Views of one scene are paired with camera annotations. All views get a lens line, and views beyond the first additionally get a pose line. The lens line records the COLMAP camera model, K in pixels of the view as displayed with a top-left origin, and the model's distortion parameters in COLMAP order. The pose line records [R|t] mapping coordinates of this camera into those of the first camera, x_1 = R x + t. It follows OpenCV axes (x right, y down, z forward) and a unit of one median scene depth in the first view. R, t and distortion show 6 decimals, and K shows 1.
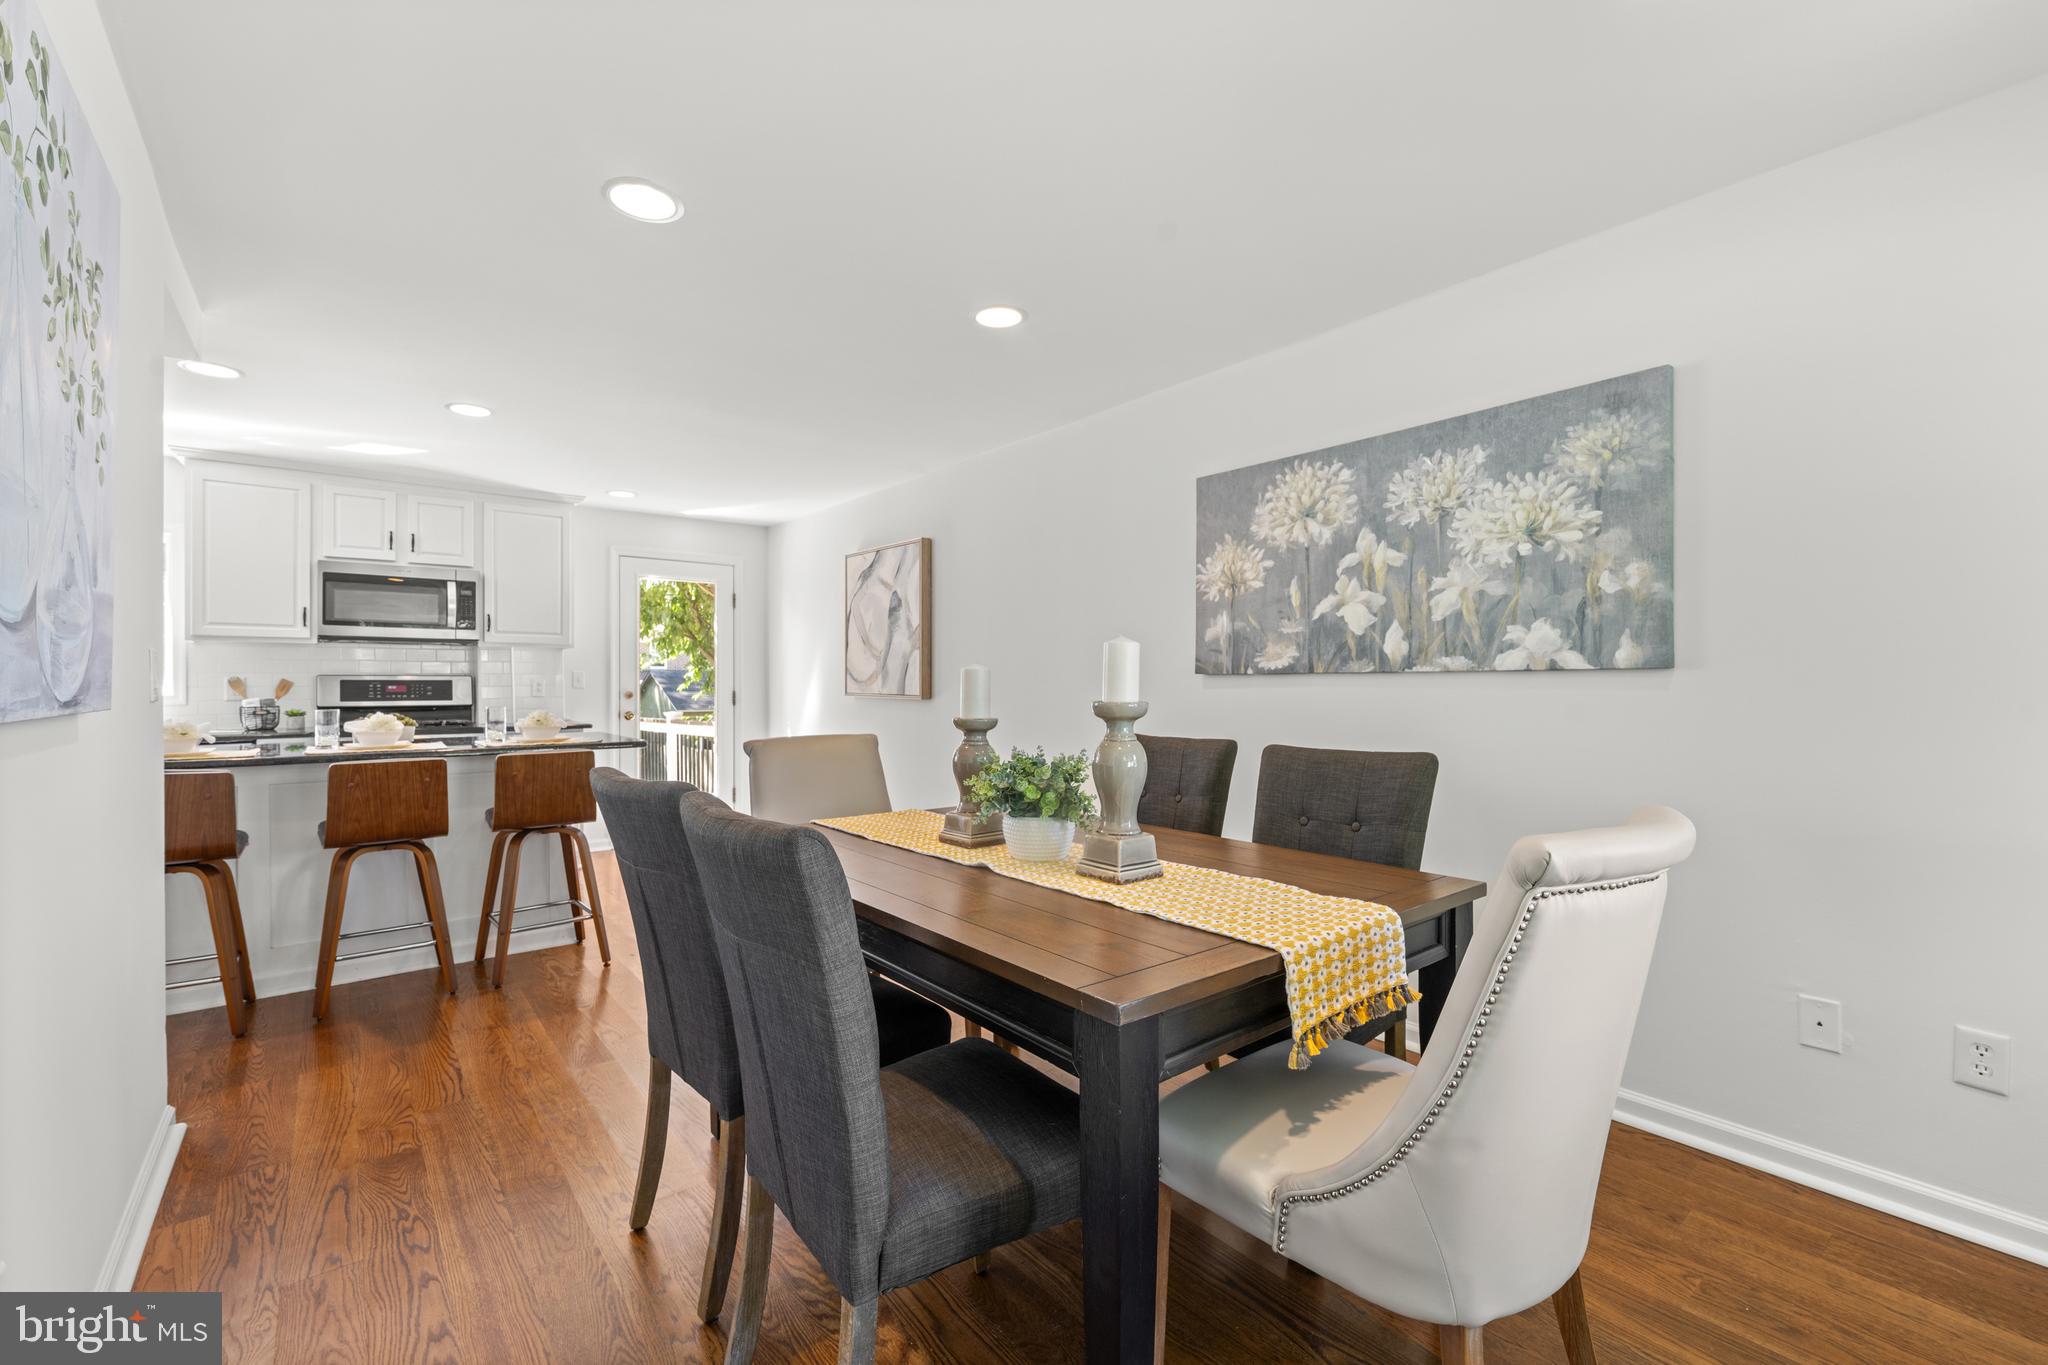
lens RADIAL K [[872.2, 0, 1028.3], [0, 872.2, 684.1], [0, 0, 1]] dist [-0.001879, -0.000102]
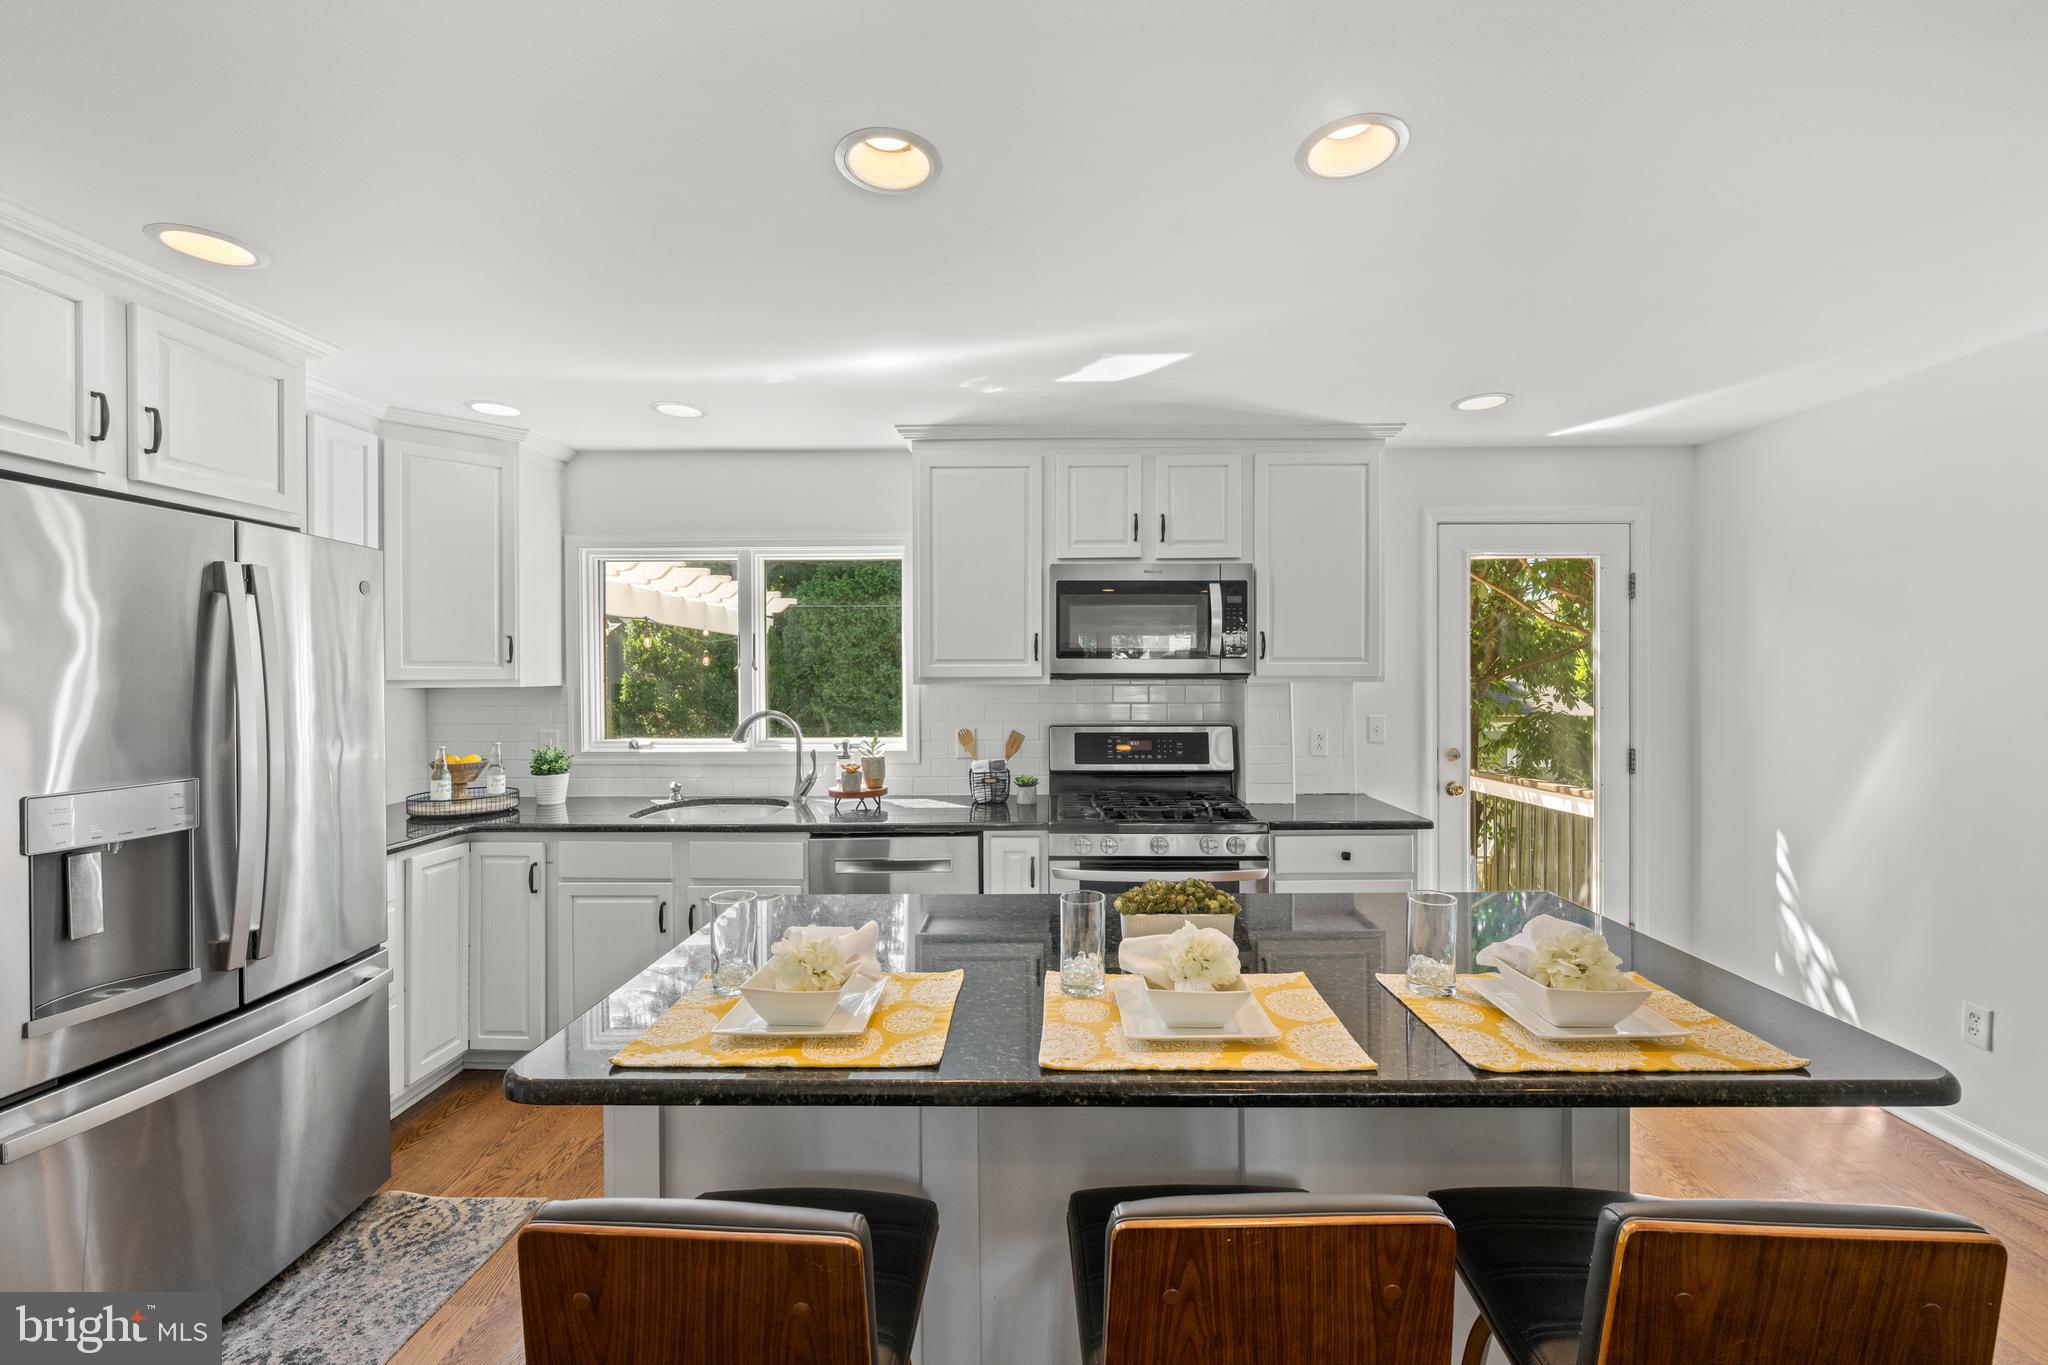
lens RADIAL K [[823.3, 0, 1036.2], [0, 823.3, 677.9], [0, 0, 1]] dist [-0.000154, 0.000152]
pose [[0.771366, 0.000501, -0.636392, -0.389115], [0.002706, 0.999988, 0.004067, -0.052550], [0.636386, -0.004859, 0.771355, 0.464962]]
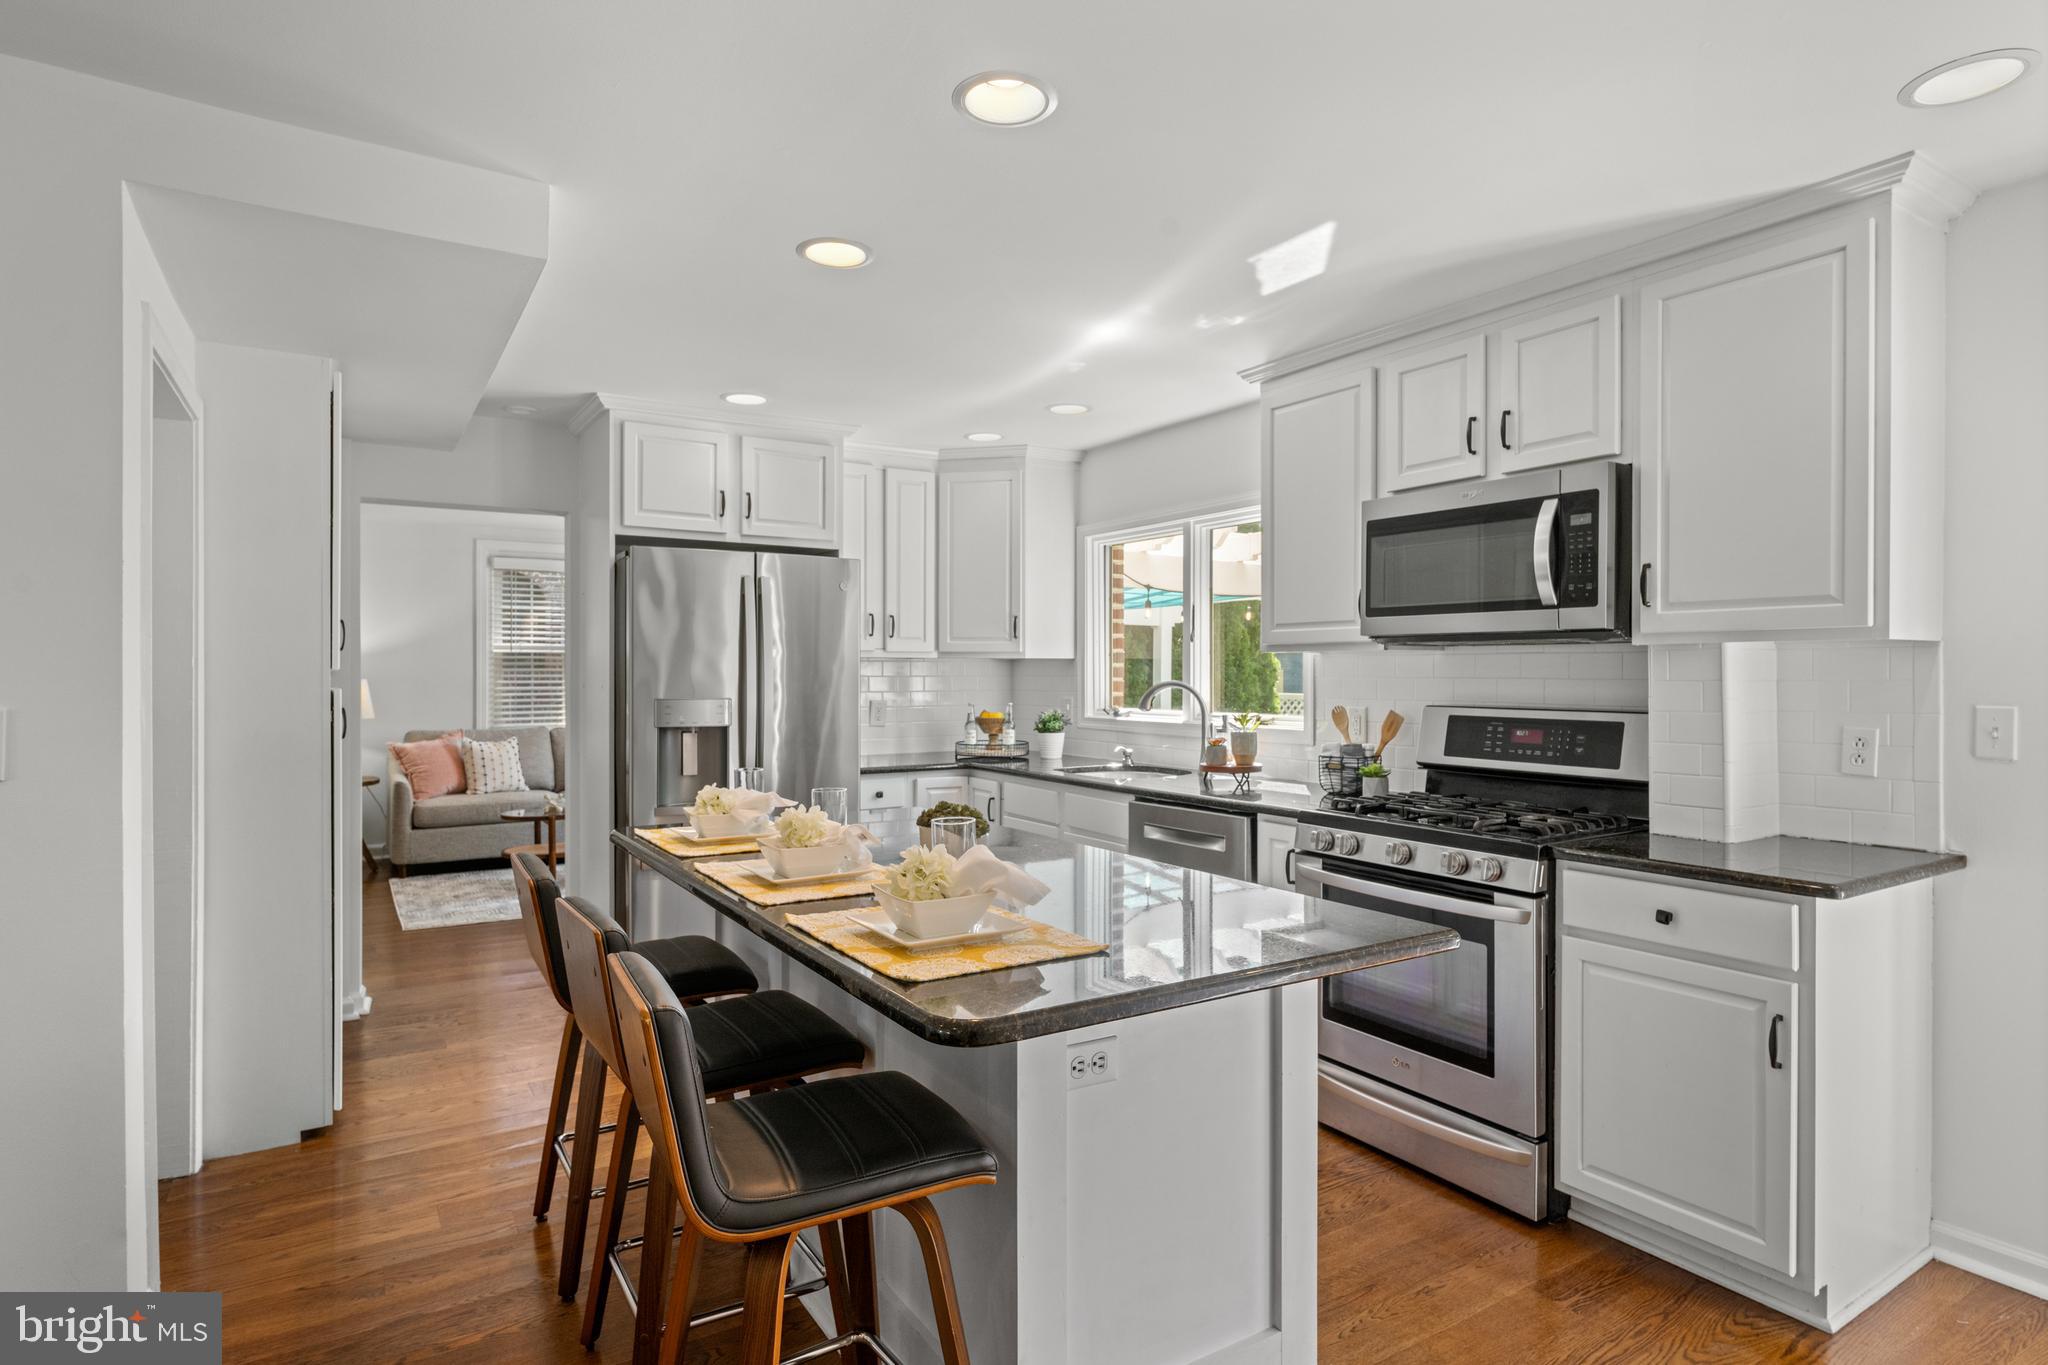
lens RADIAL K [[1084.1, 0, 1023.1], [0, 1084.1, 677.6], [0, 0, 1]] dist [-0.001552, 0.000964]
pose [[-0.116946, 0.005313, -0.993124, -0.094300], [-0.003080, 0.999979, 0.005713, -0.031268], [0.993134, 0.003726, -0.116927, 0.818266]]
